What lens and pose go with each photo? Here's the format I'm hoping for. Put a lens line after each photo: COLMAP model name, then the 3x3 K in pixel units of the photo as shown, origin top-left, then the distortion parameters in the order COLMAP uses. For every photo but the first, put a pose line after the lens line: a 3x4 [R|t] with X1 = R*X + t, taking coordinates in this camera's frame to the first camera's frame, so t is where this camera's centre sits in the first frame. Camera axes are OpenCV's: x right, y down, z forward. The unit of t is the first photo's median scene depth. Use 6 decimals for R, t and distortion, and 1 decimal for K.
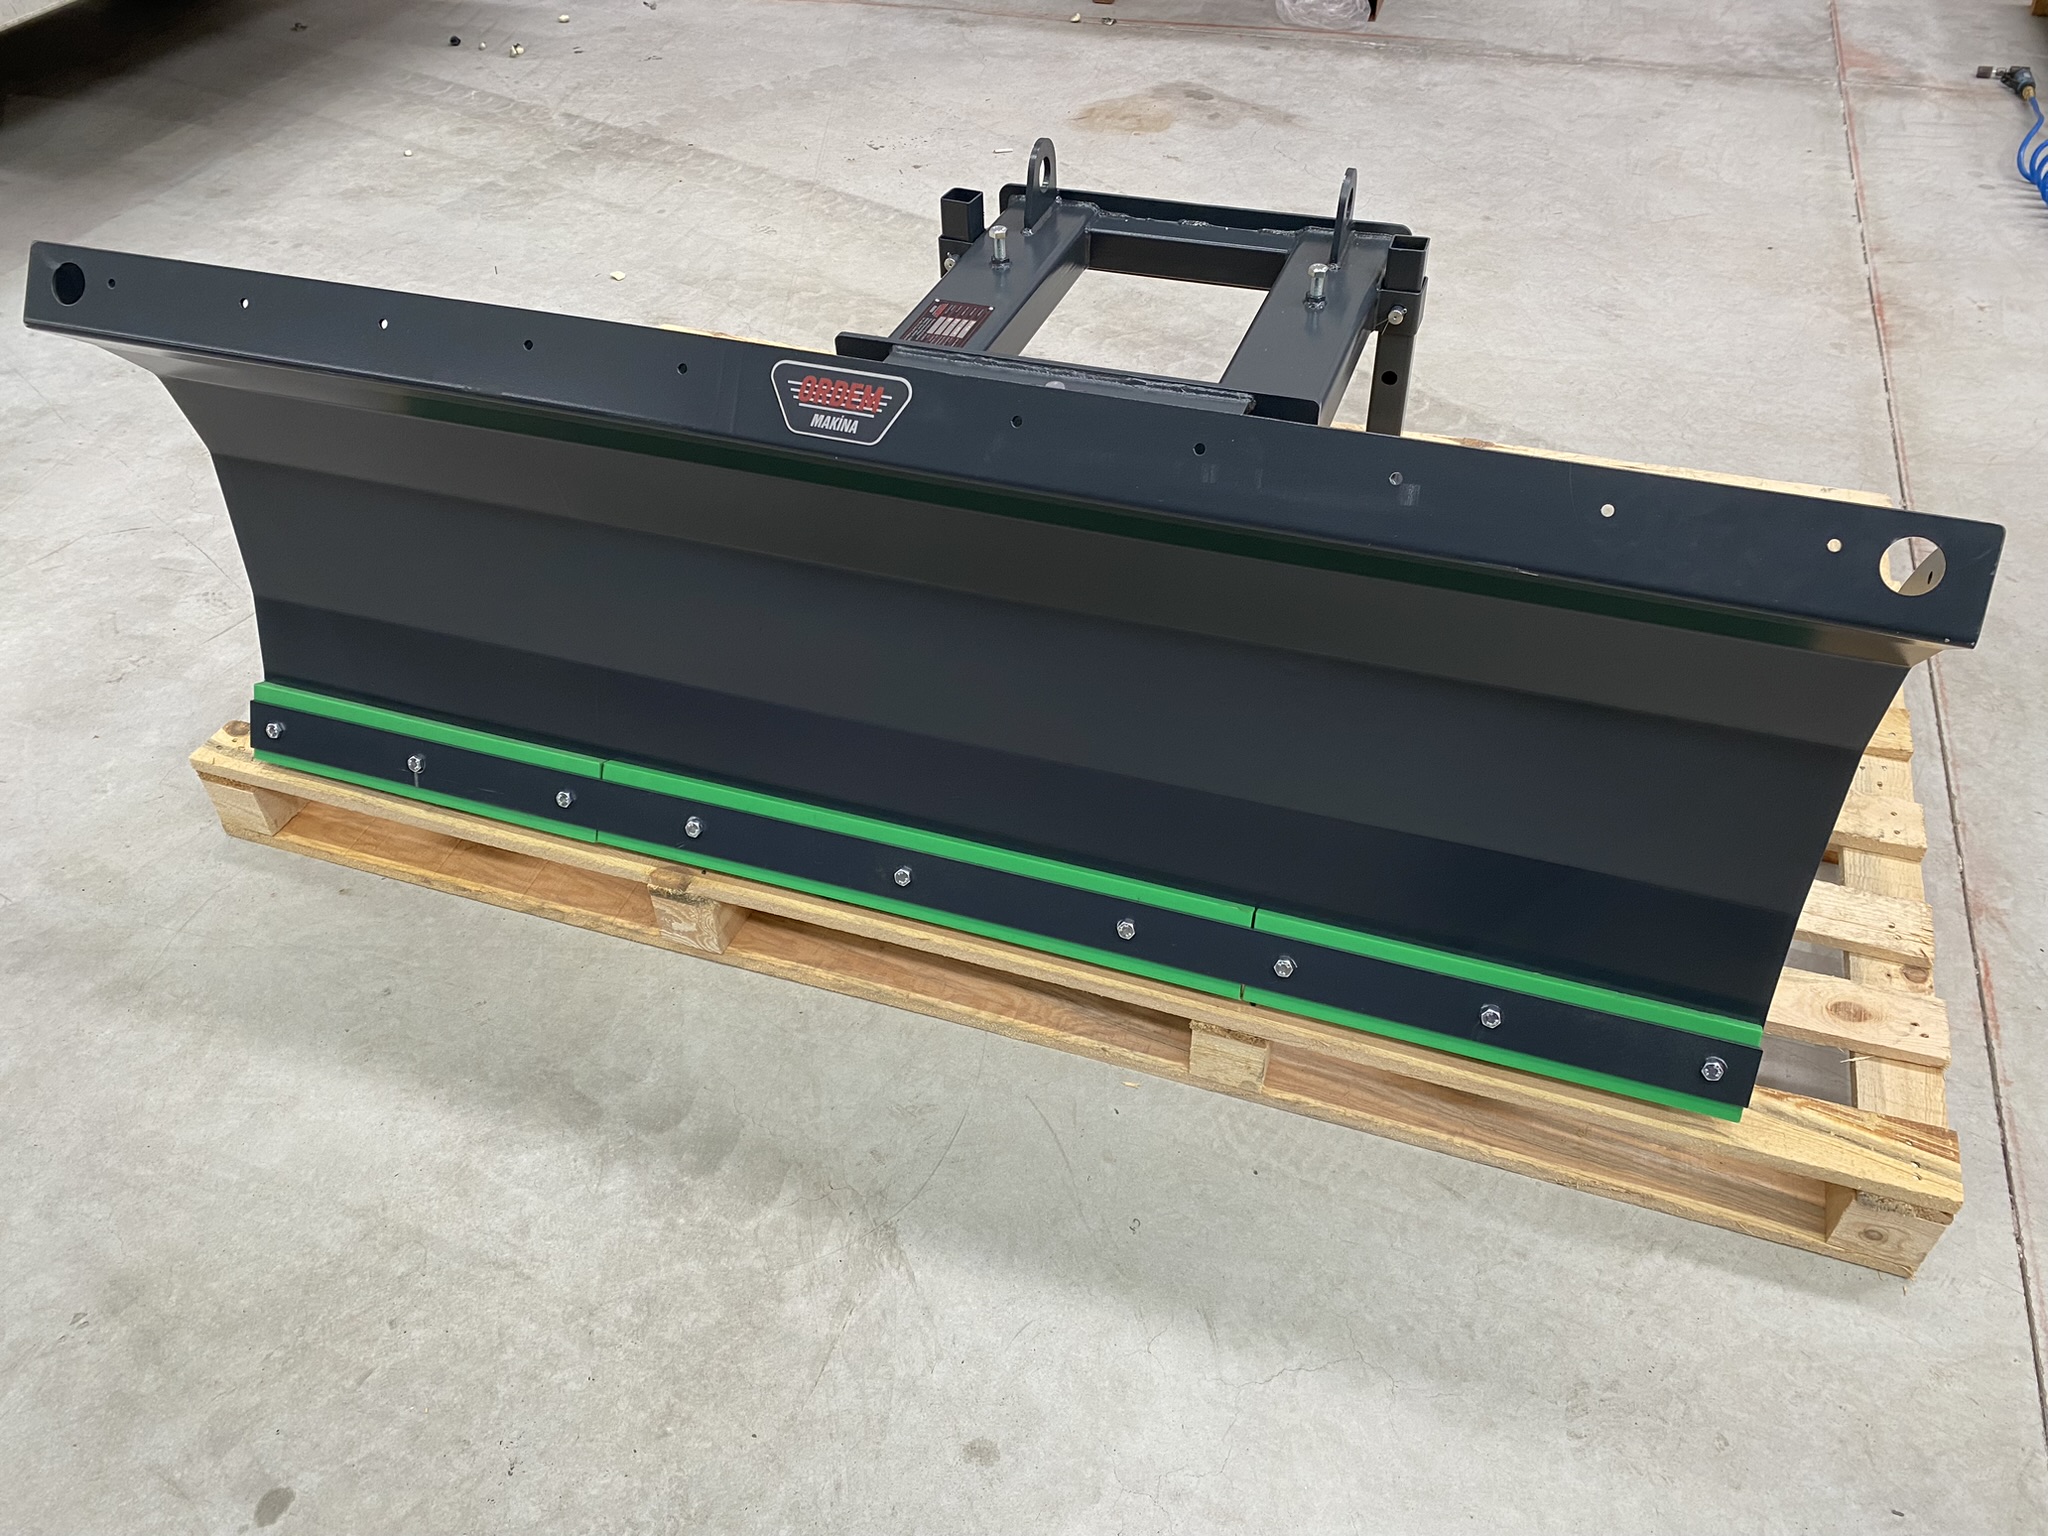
lens RADIAL K [[1560.6, 0, 1024.4], [0, 1560.6, 766.3], [0, 0, 1]] dist [0.028331, -0.018100]
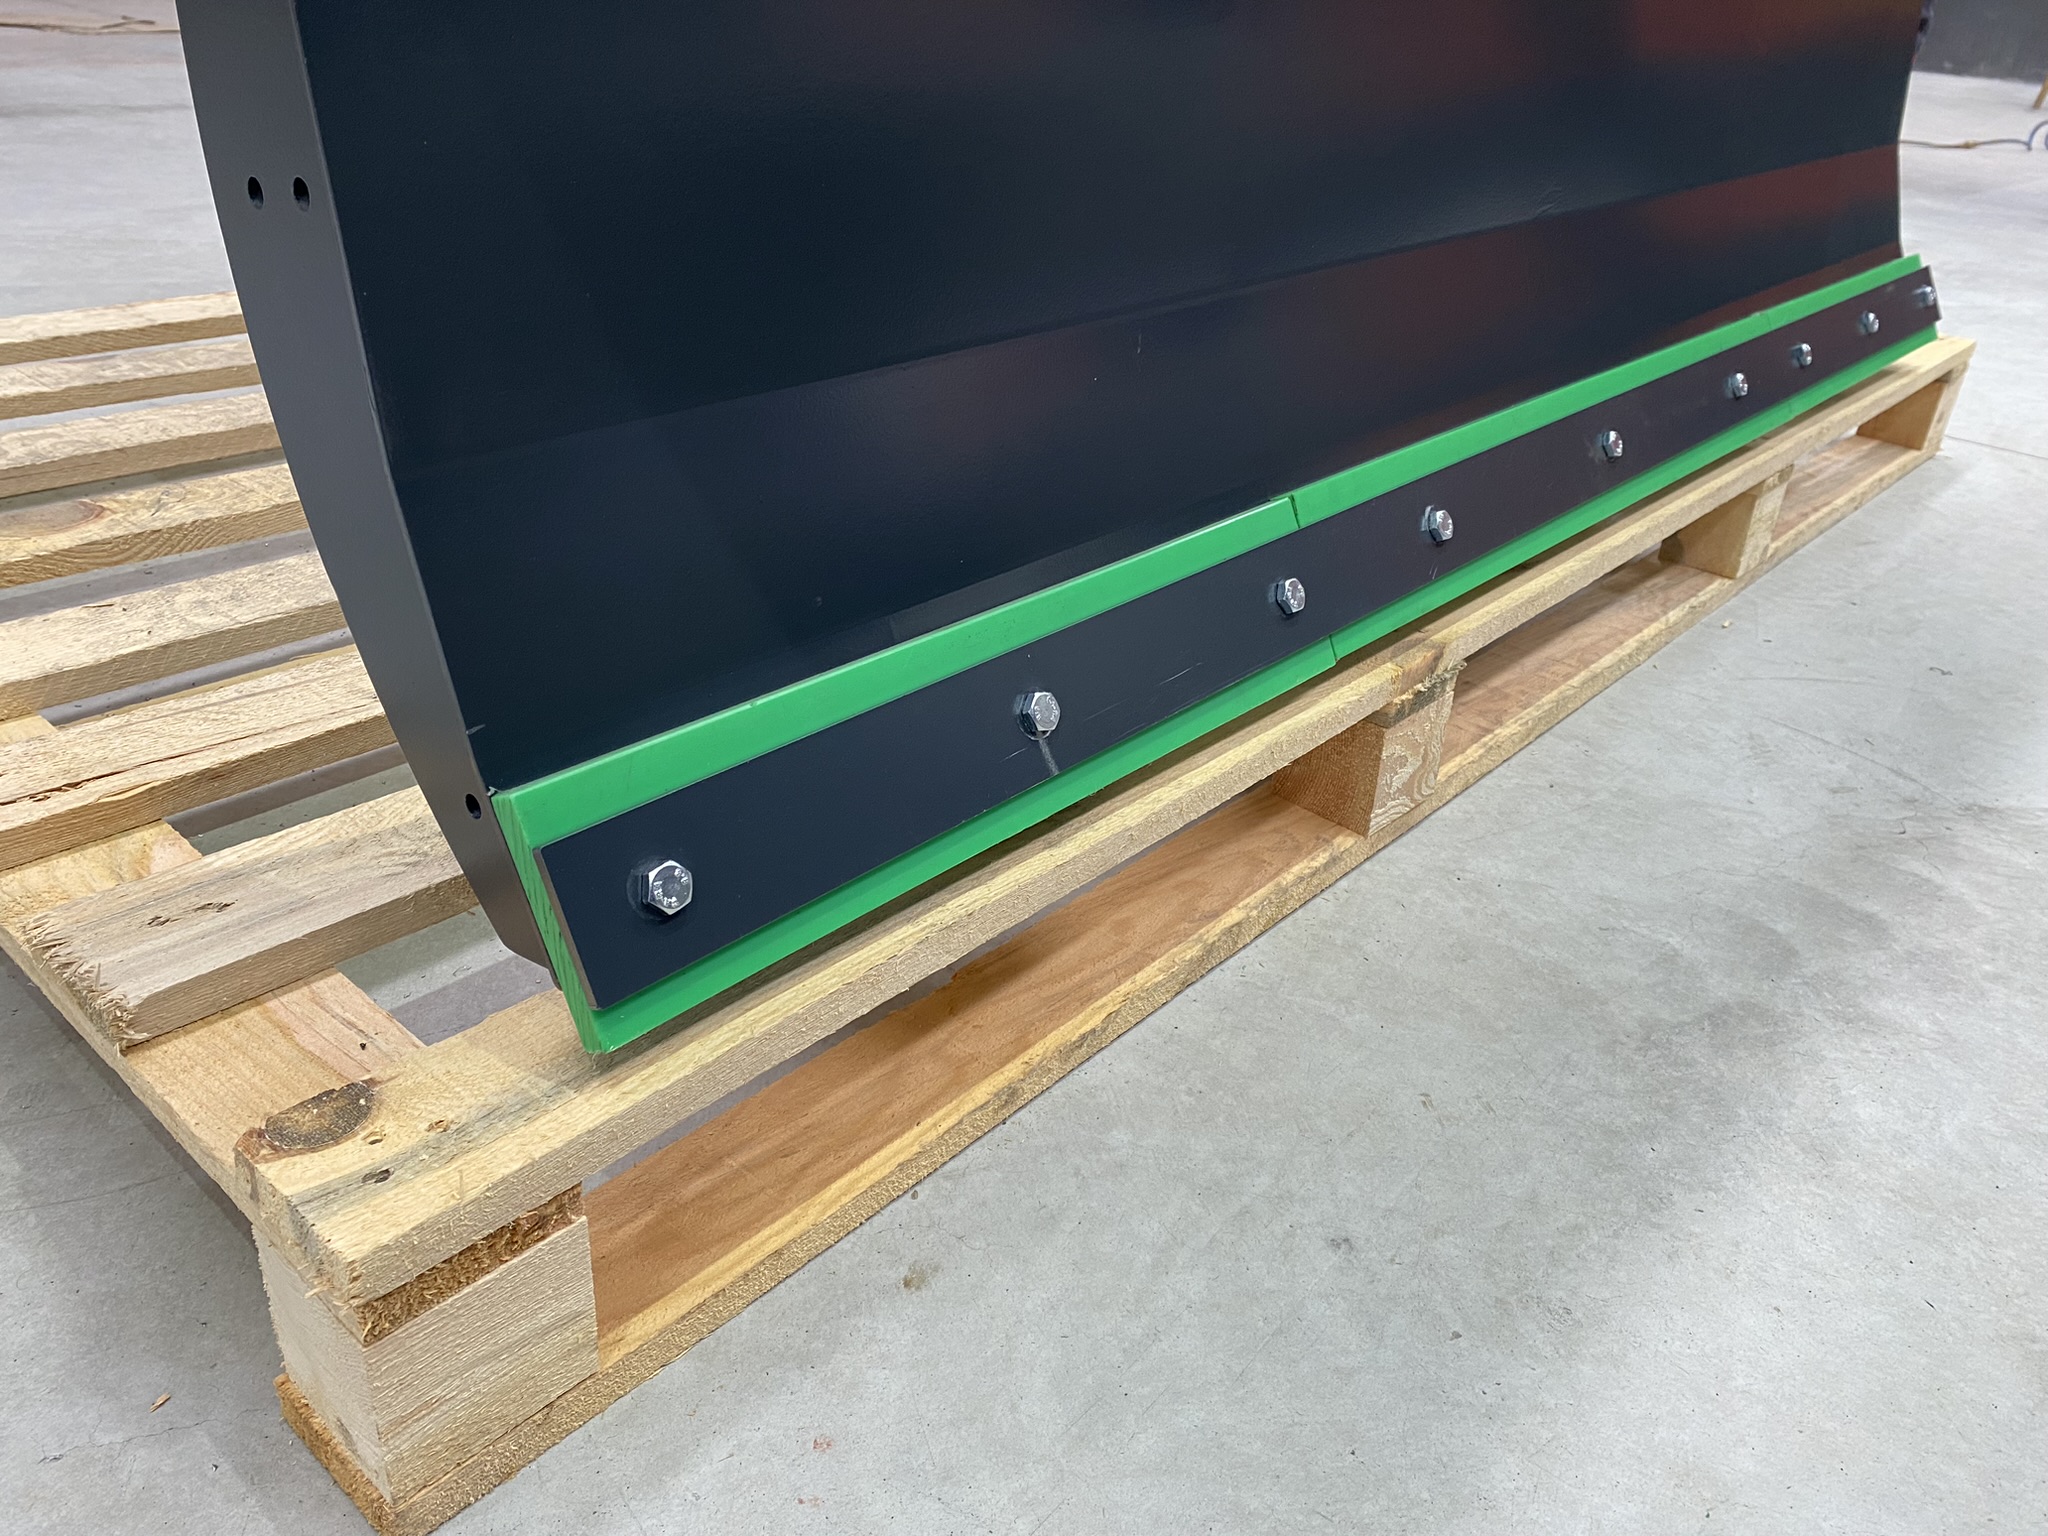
lens RADIAL K [[1560.6, 0, 1025.3], [0, 1560.6, 769.6], [0, 0, 1]] dist [0.028331, -0.018100]
pose [[0.363274, -0.388501, 0.846817, -0.736149], [0.566934, 0.813443, 0.129982, -0.042404], [-0.739336, 0.432870, 0.515758, 0.843282]]
